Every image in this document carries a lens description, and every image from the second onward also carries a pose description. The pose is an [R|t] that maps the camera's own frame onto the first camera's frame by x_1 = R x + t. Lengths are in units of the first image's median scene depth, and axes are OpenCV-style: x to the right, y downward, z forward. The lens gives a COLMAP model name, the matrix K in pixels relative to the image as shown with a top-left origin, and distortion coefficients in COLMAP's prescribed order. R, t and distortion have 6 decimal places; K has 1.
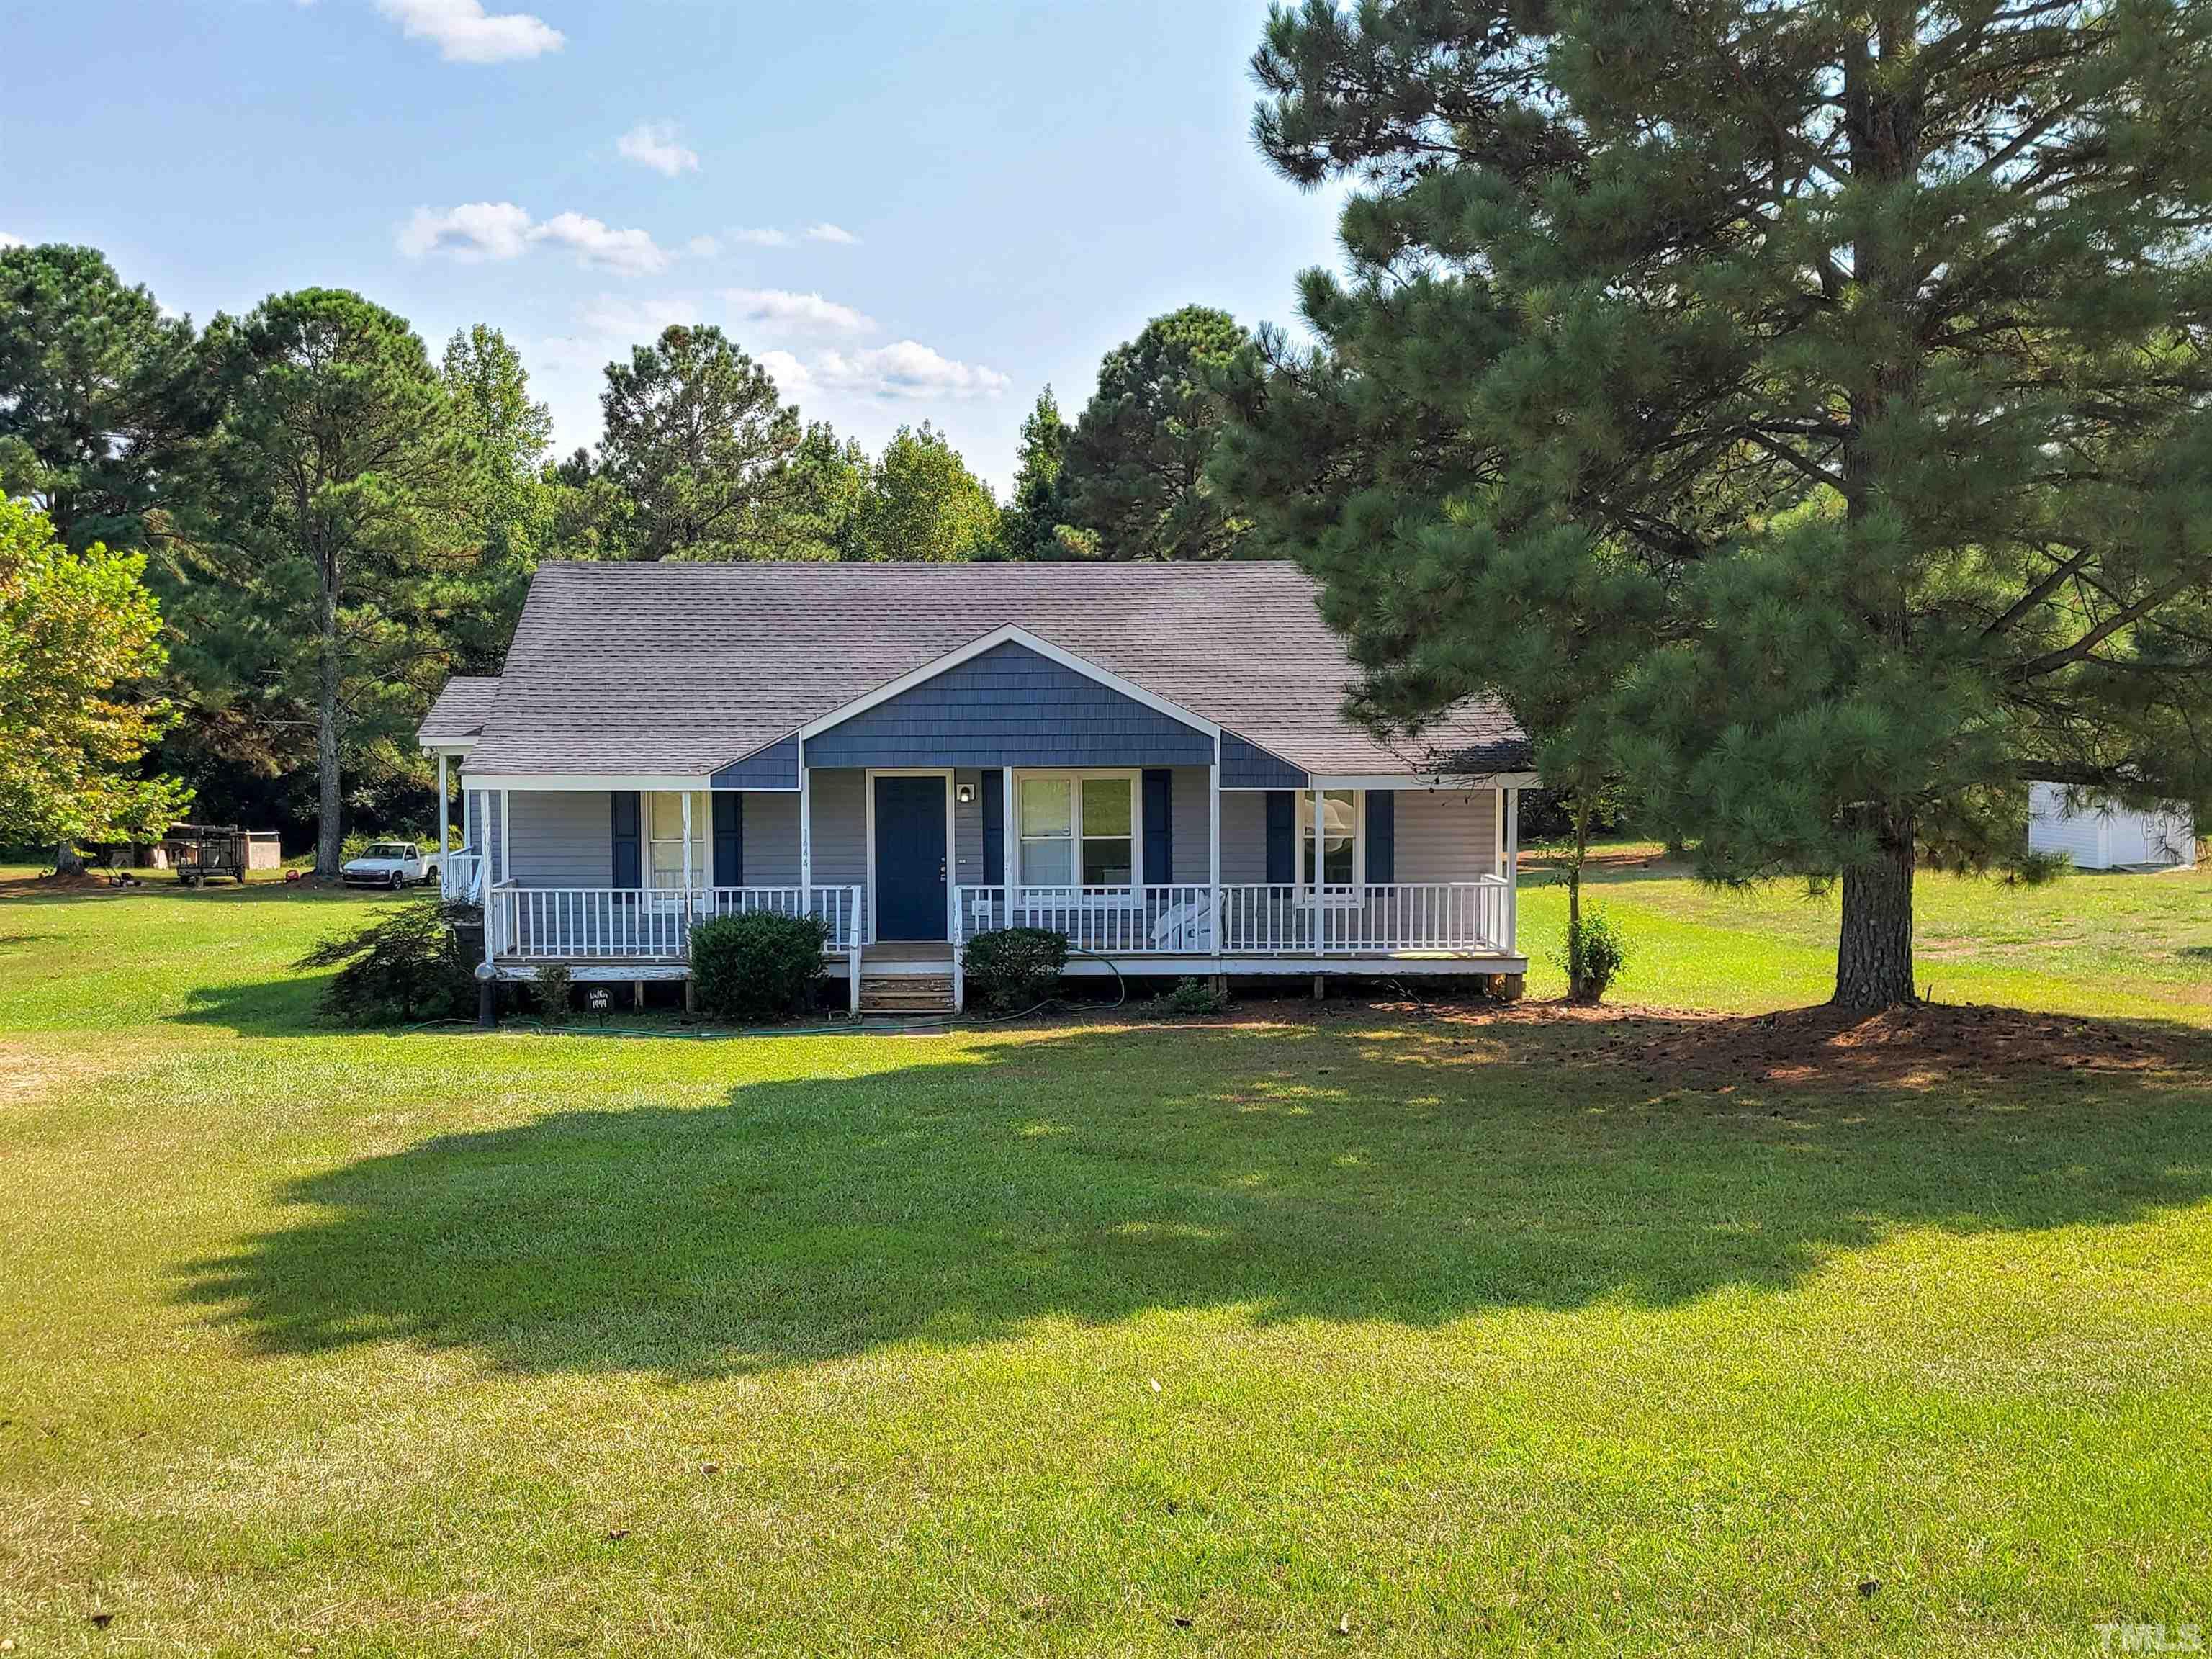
lens RADIAL K [[1732.6, 0, 1106.0], [0, 1732.6, 829.5], [0, 0, 1]] dist [0.017056, -0.002424]
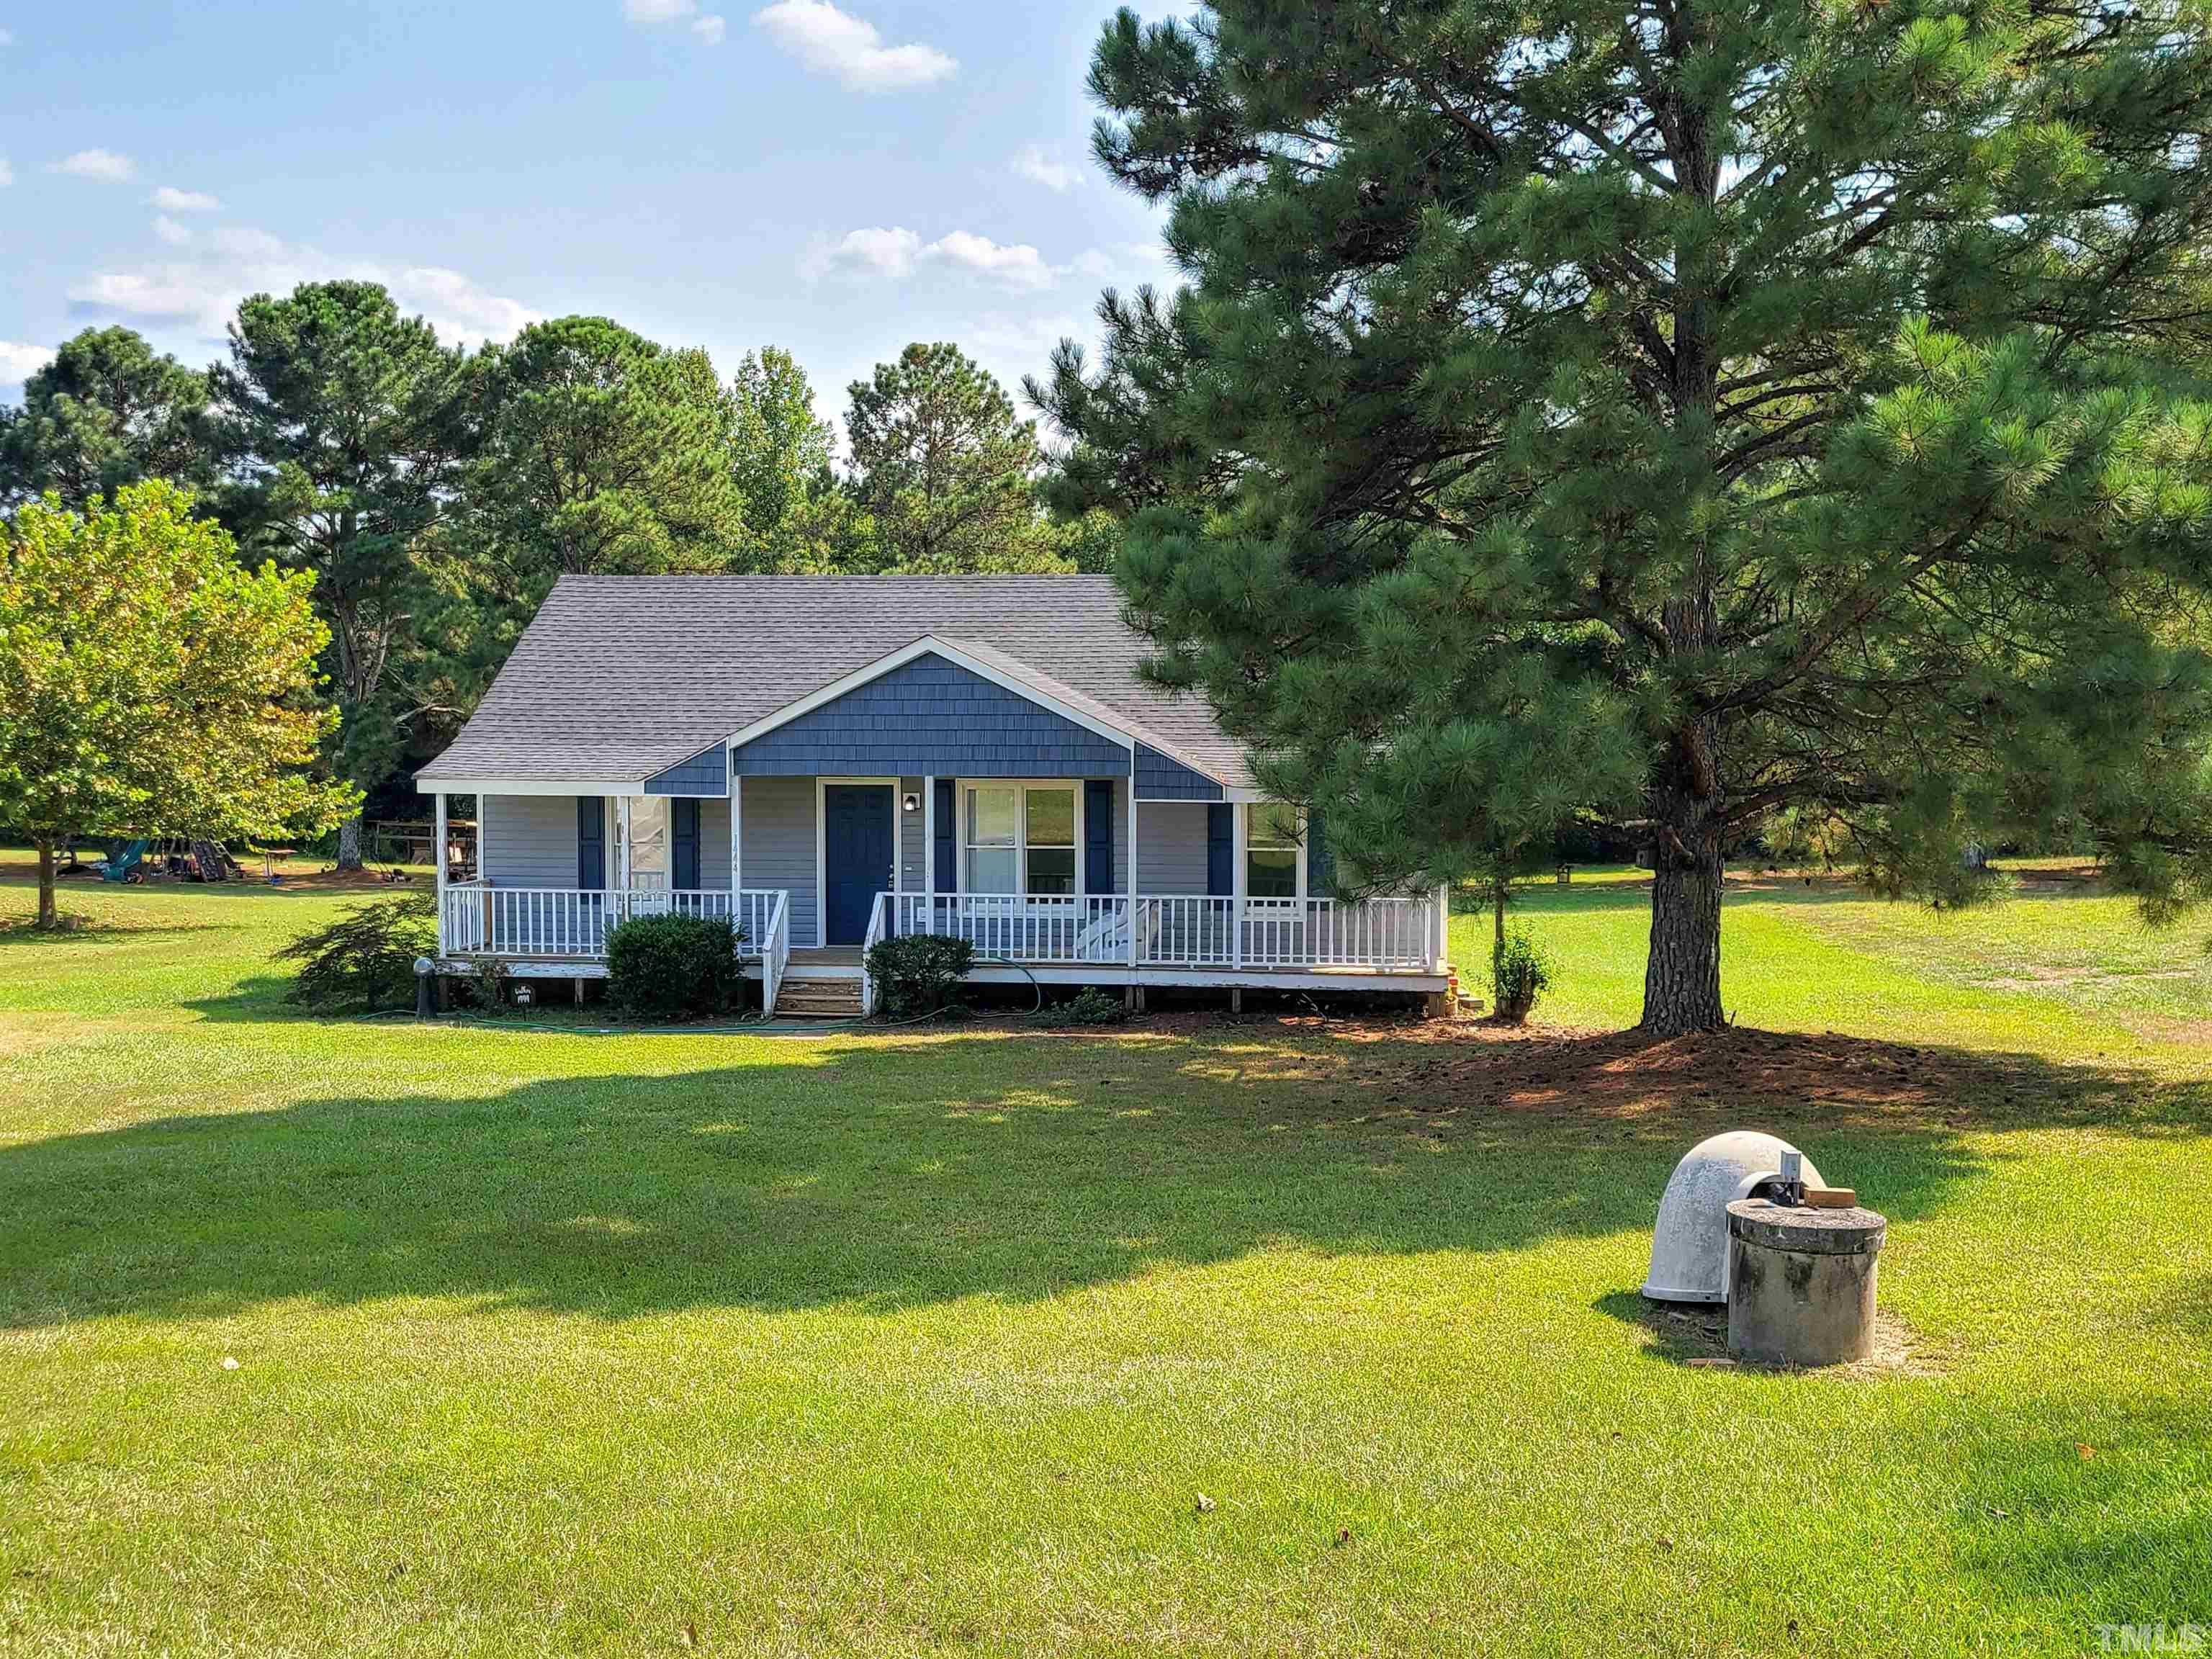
lens RADIAL K [[1723.4, 0, 1106.0], [0, 1723.4, 829.5], [0, 0, 1]] dist [0.028596, -0.001222]
pose [[0.993624, 0.013274, -0.111964, 0.158321], [-0.013994, 0.999886, -0.005646, -0.000584], [0.111876, 0.007177, 0.993696, 0.004289]]
